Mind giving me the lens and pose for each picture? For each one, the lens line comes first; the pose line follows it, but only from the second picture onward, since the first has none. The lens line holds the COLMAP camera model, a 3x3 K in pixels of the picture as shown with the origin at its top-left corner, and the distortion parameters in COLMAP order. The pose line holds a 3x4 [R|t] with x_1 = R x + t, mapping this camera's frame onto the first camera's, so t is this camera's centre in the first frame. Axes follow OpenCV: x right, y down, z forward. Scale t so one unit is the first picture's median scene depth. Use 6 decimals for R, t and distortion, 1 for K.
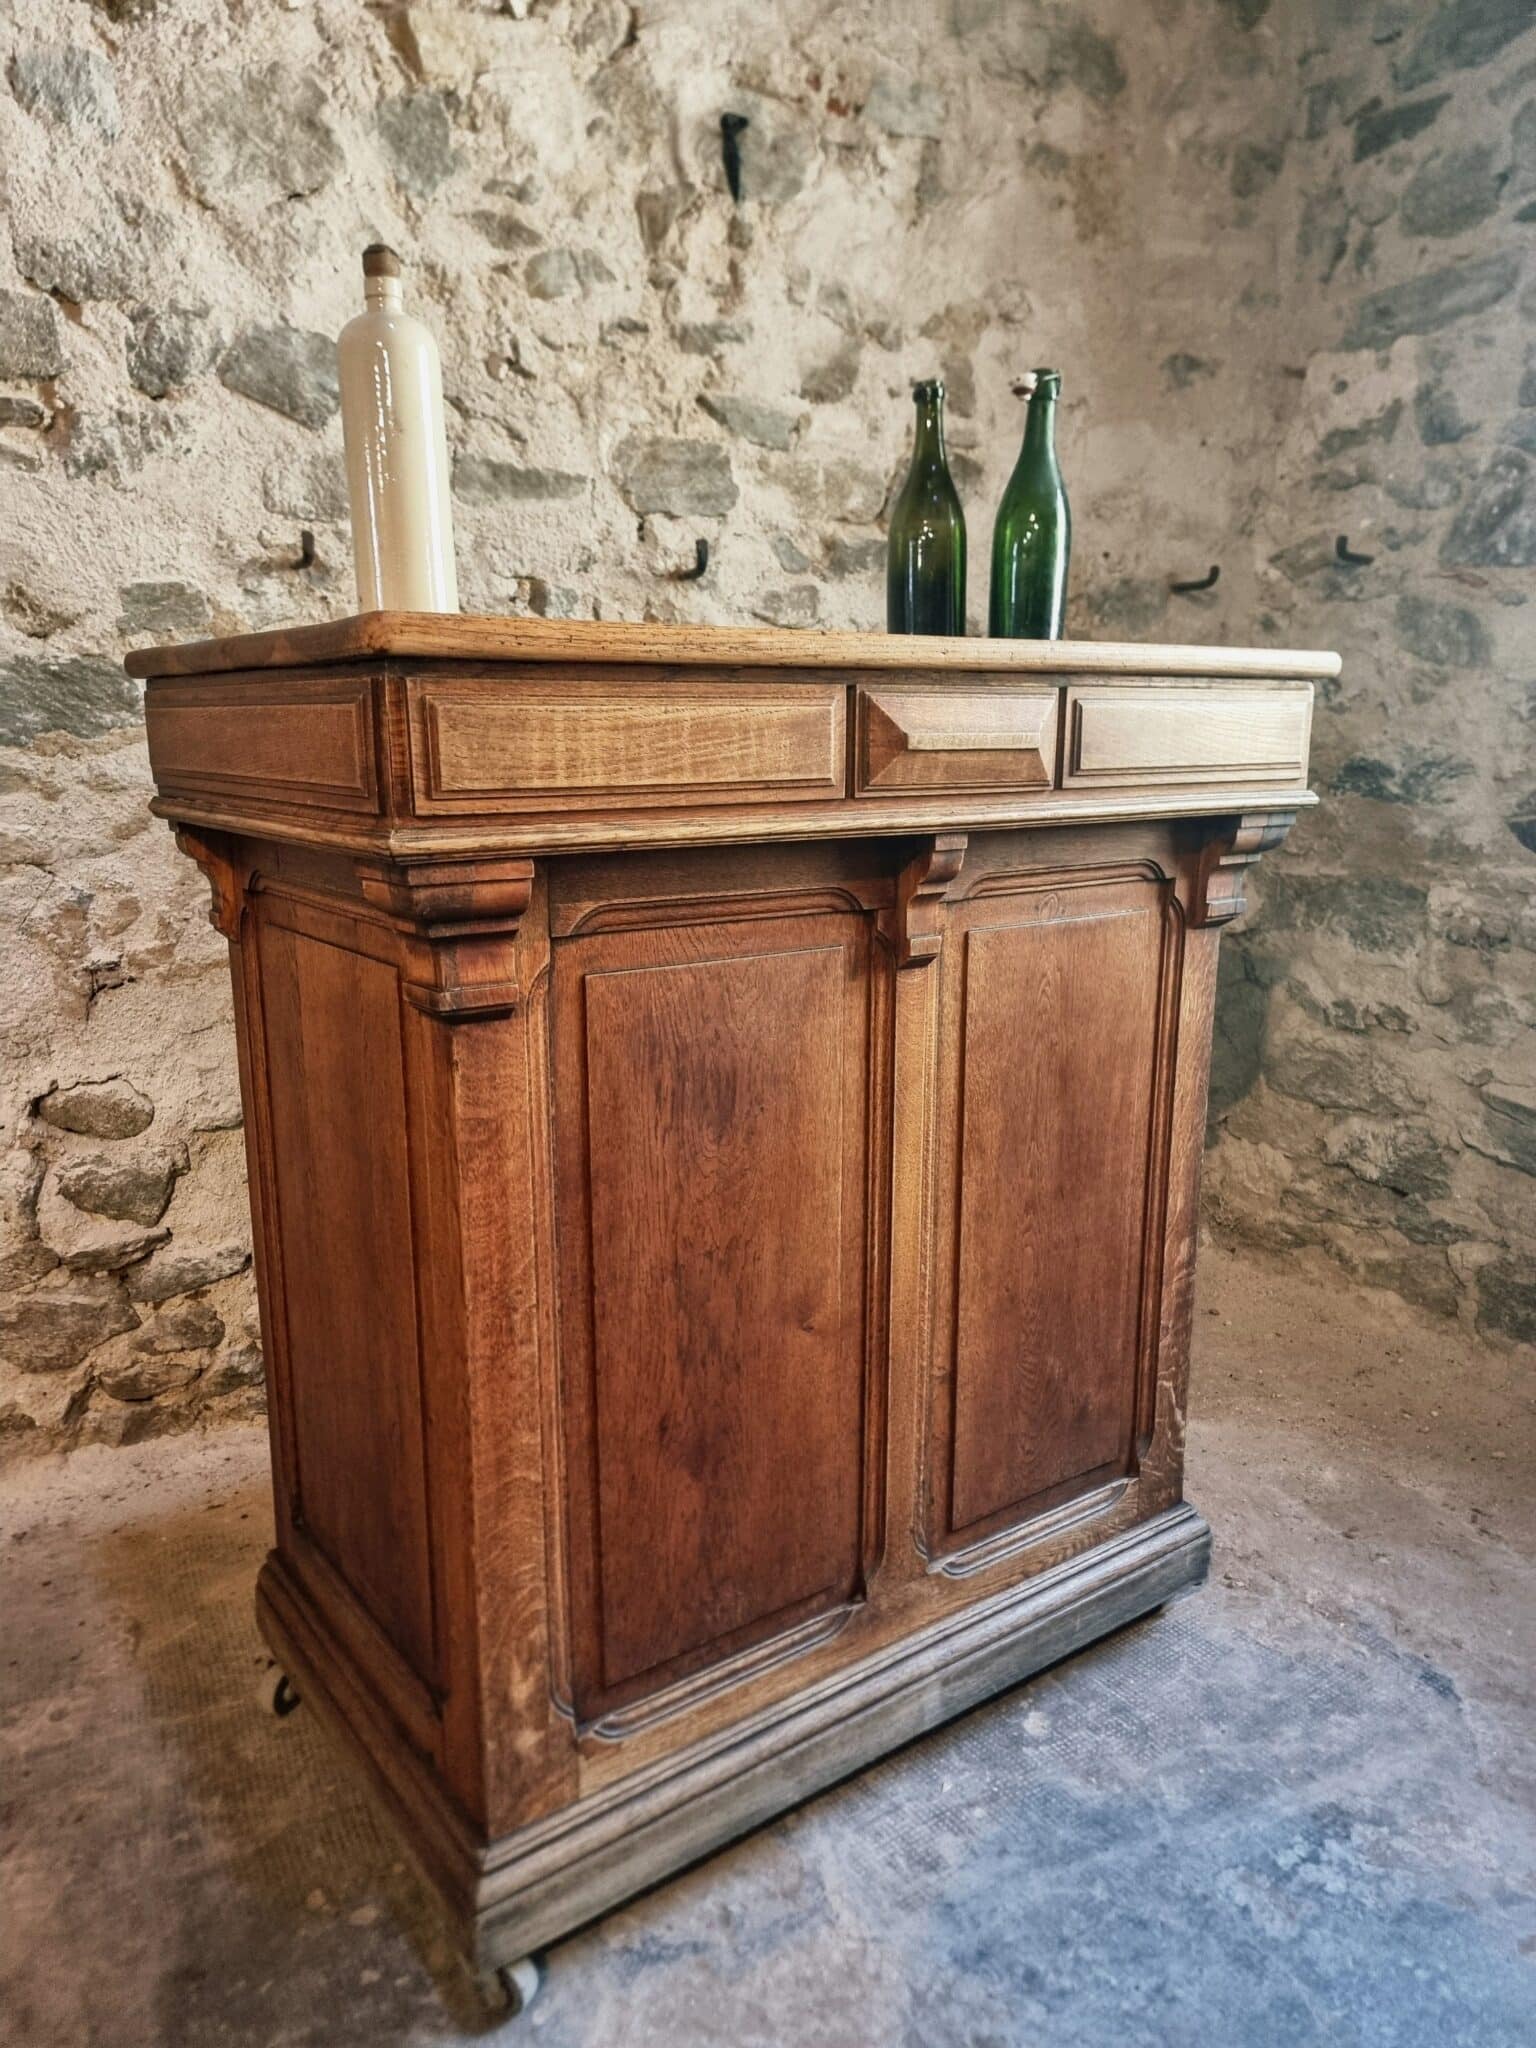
lens RADIAL K [[1438.0, 0, 762.1], [0, 1438.0, 1042.4], [0, 0, 1]] dist [0.054796, -0.054339]
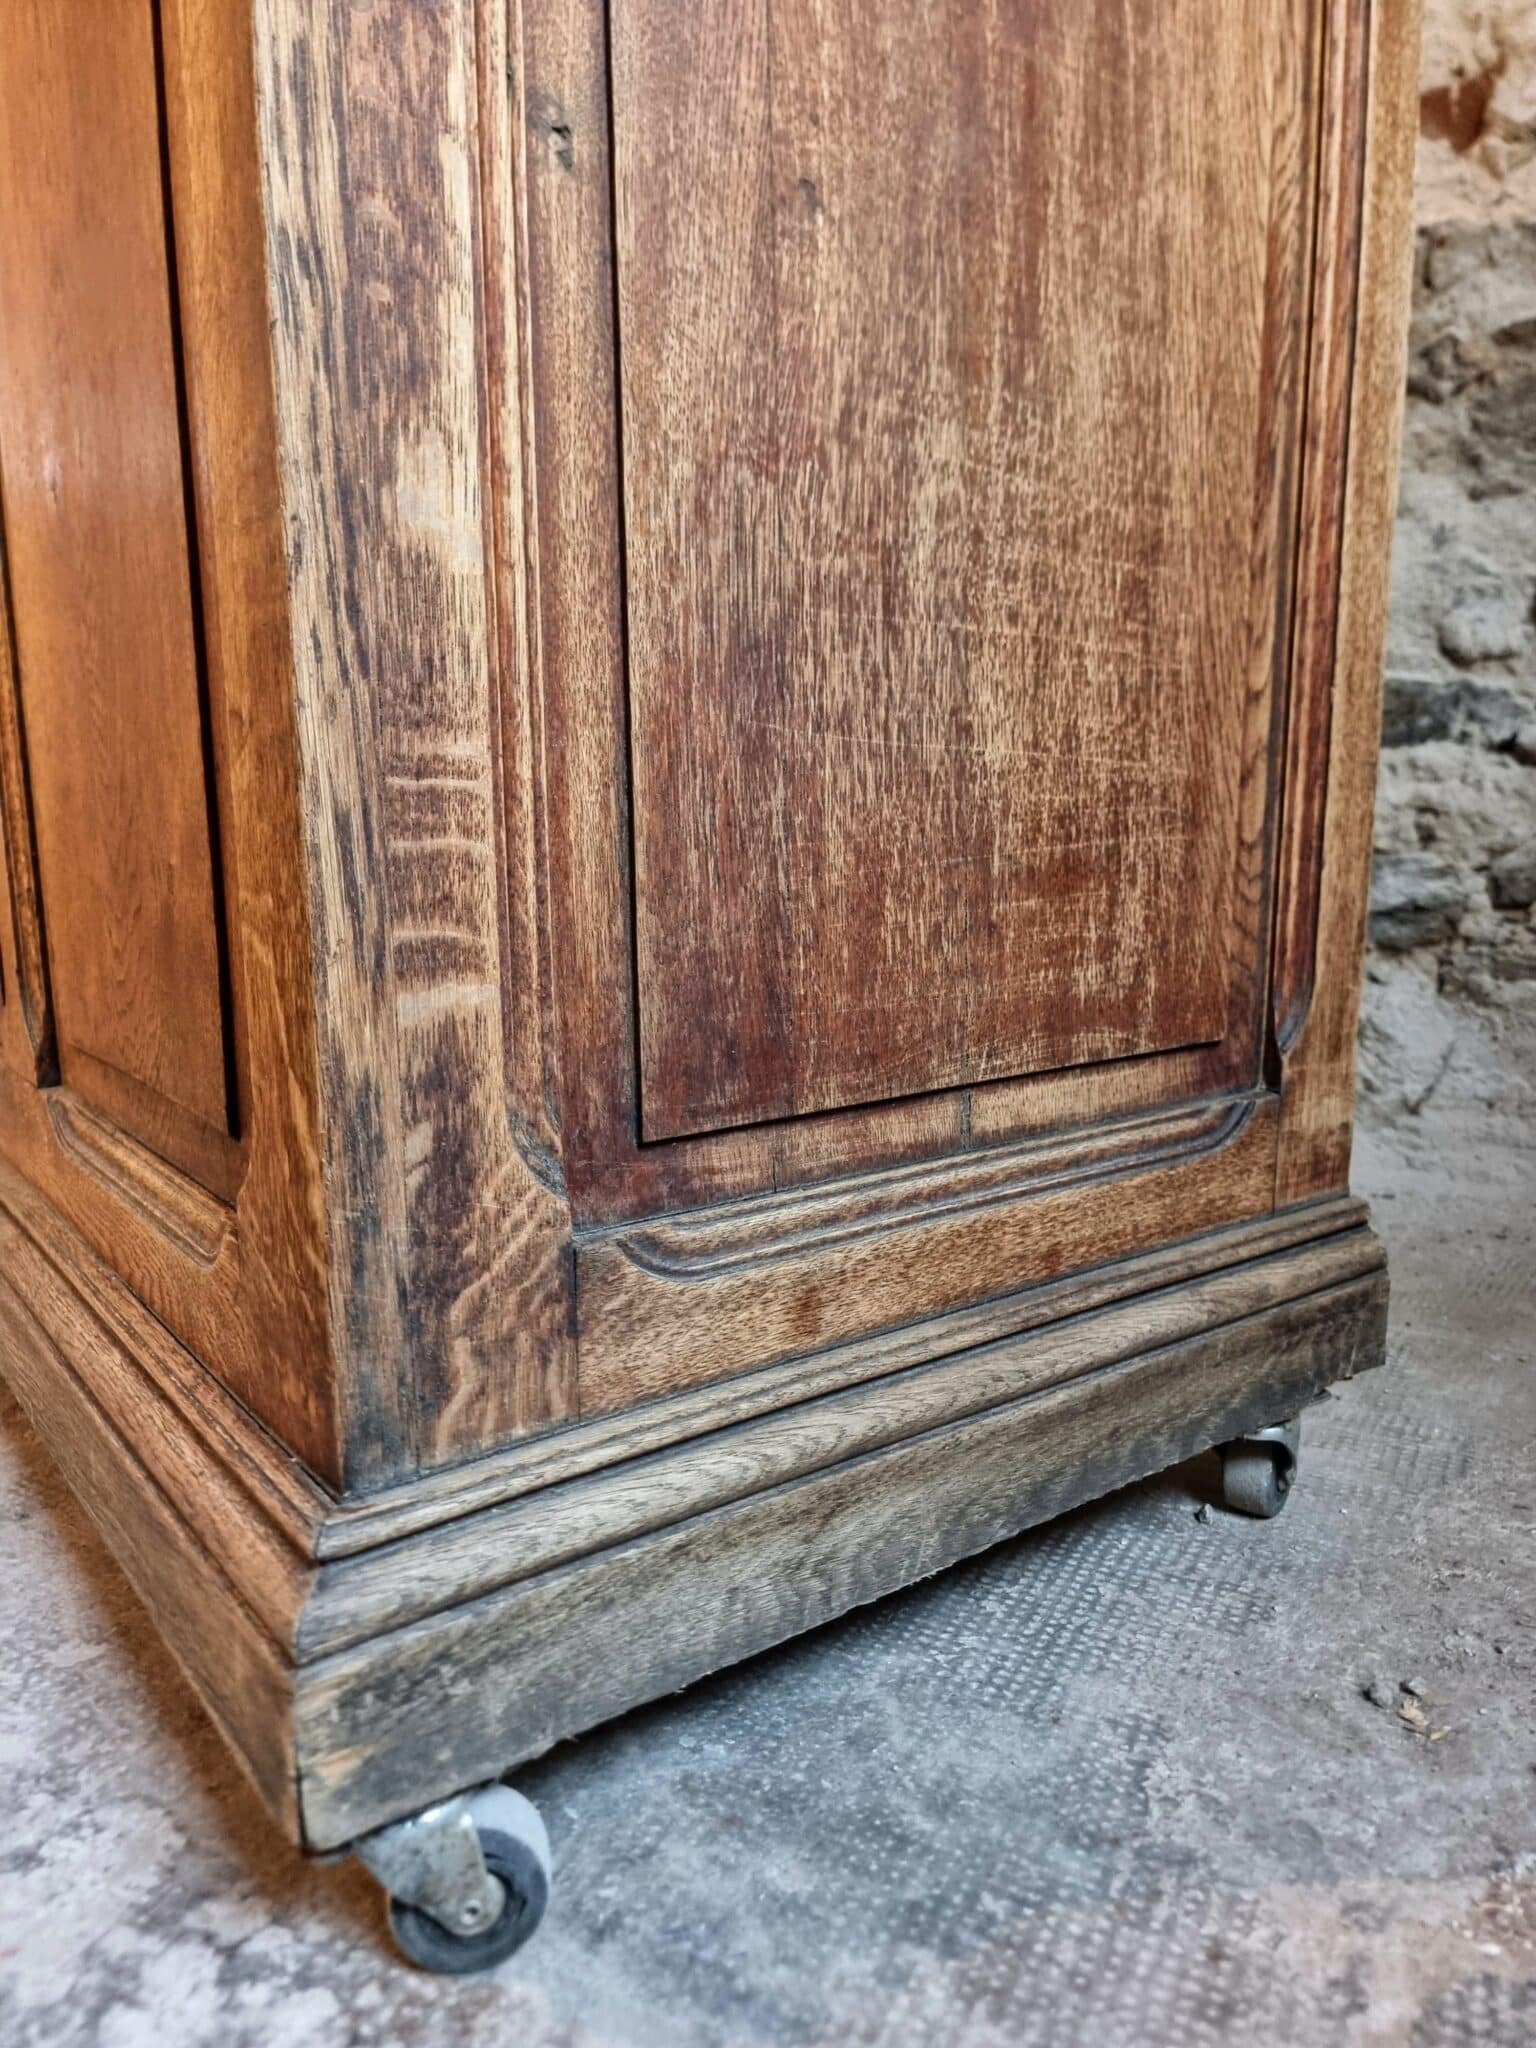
lens RADIAL K [[1451.2, 0, 751.3], [0, 1451.2, 1032.1], [0, 0, 1]] dist [0.053490, -0.063596]
pose [[0.437831, 0.139935, -0.888100, 0.489613], [-0.191778, 0.979614, 0.059808, 0.215435], [0.878365, 0.144132, 0.455742, 0.644744]]
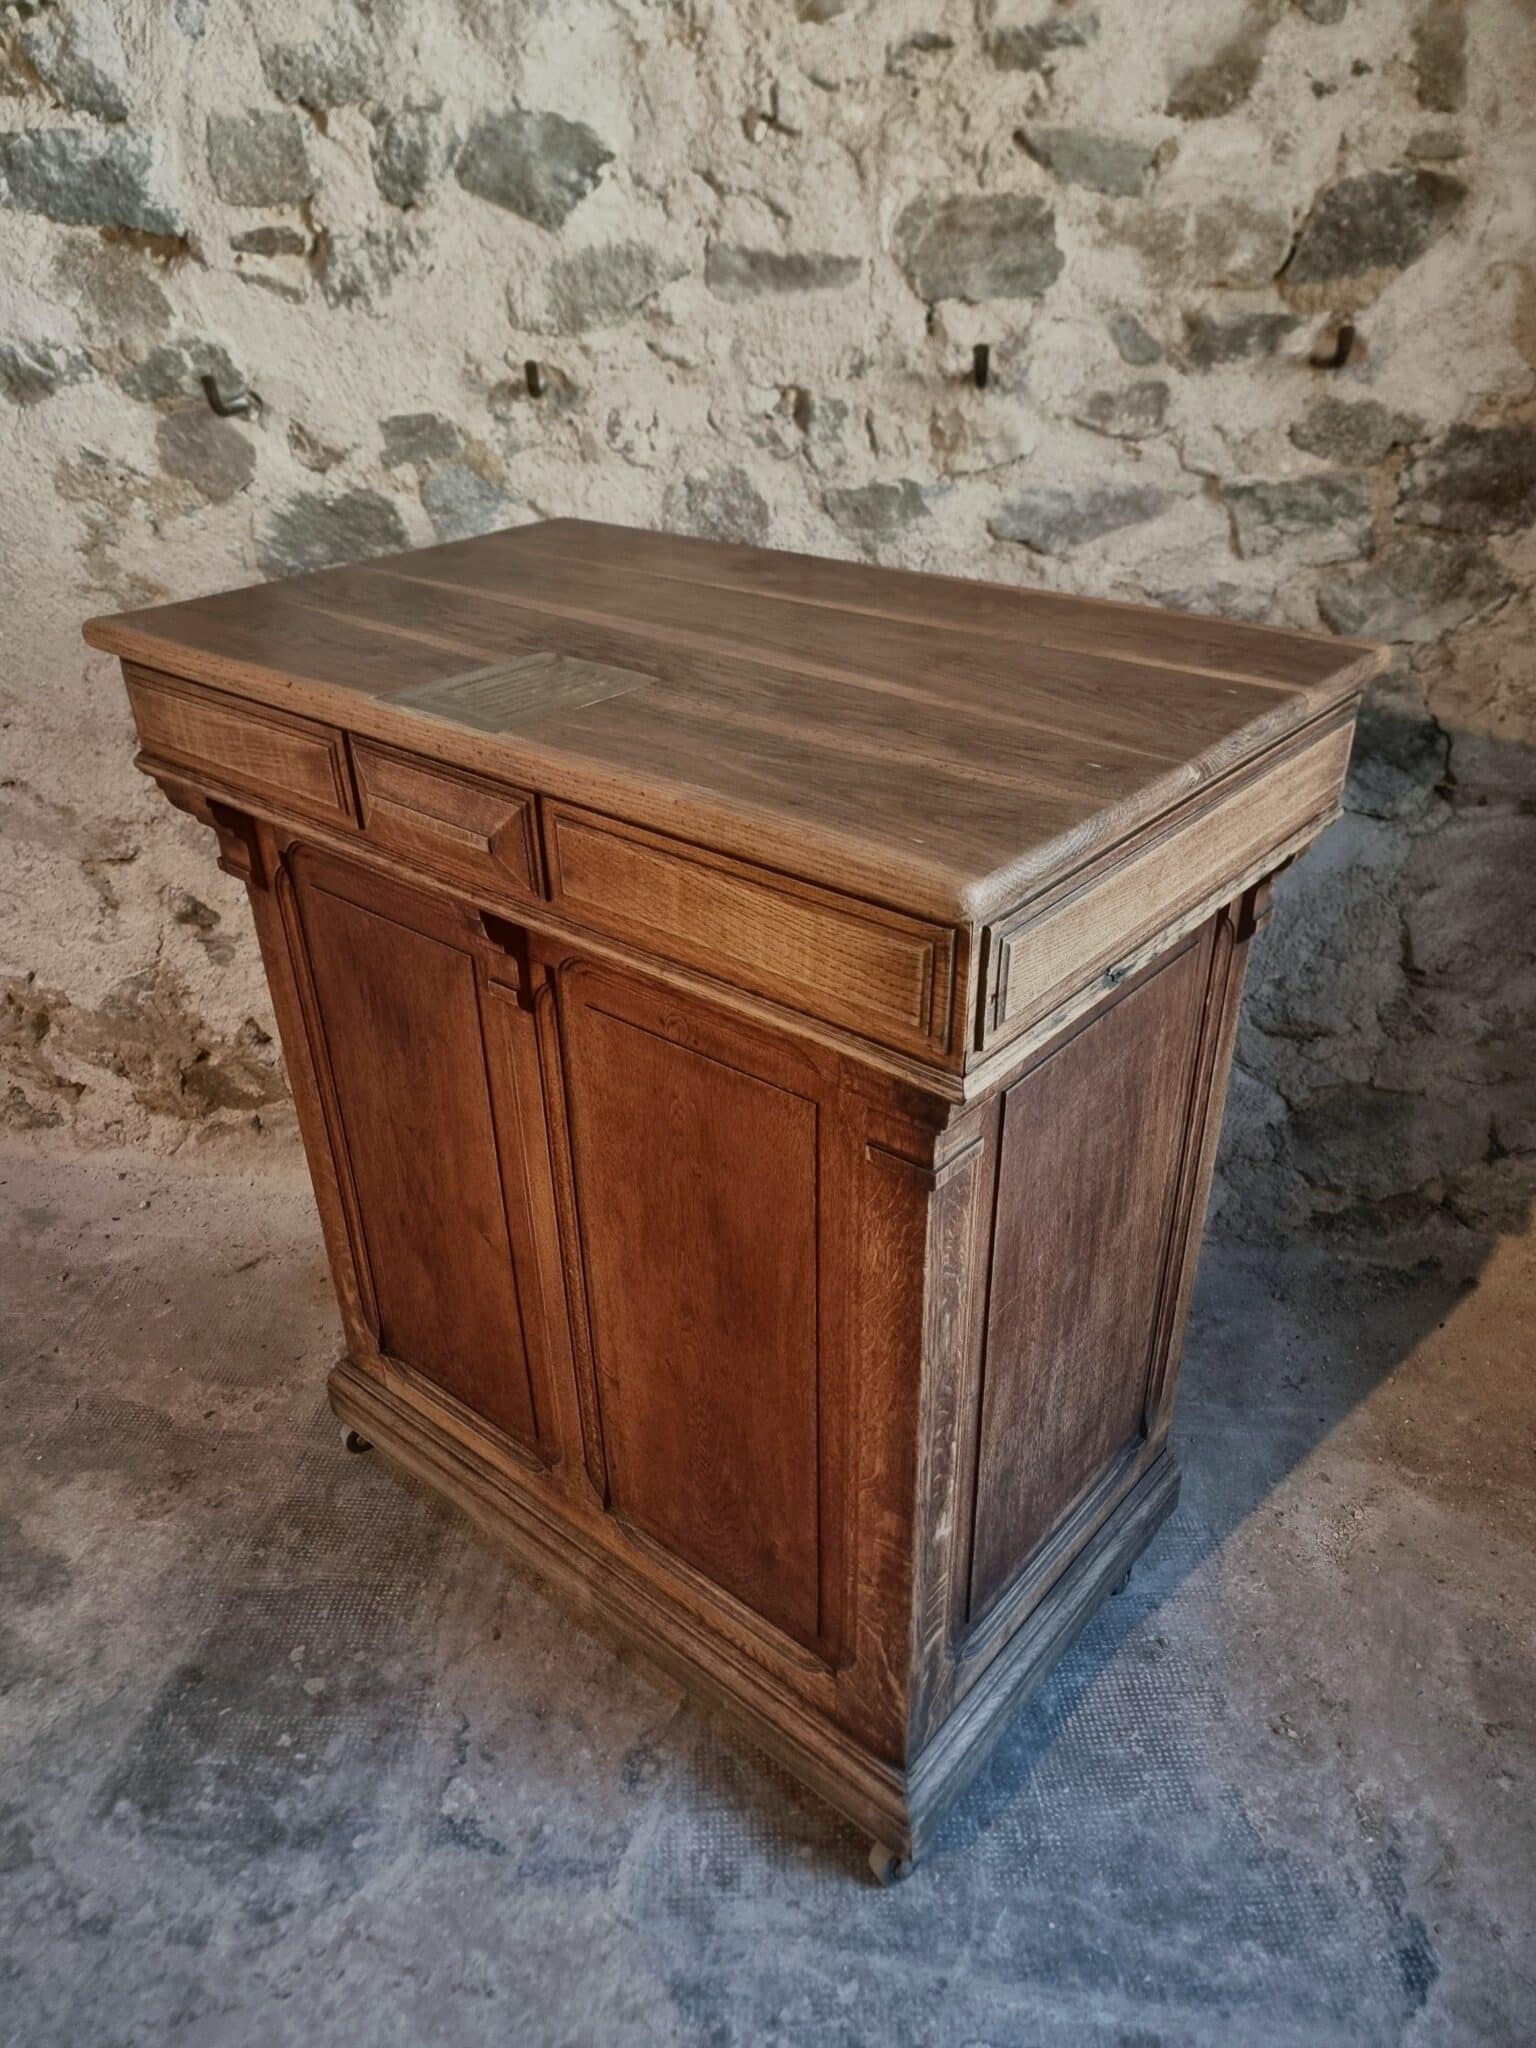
lens RADIAL K [[1439.8, 0, 742.9], [0, 1439.8, 1041.2], [0, 0, 1]] dist [0.060844, -0.060635]
pose [[0.847347, 0.246482, -0.470371, 0.330377], [-0.090783, 0.939953, 0.329010, -0.249178], [0.523222, -0.236084, 0.818843, 0.195462]]
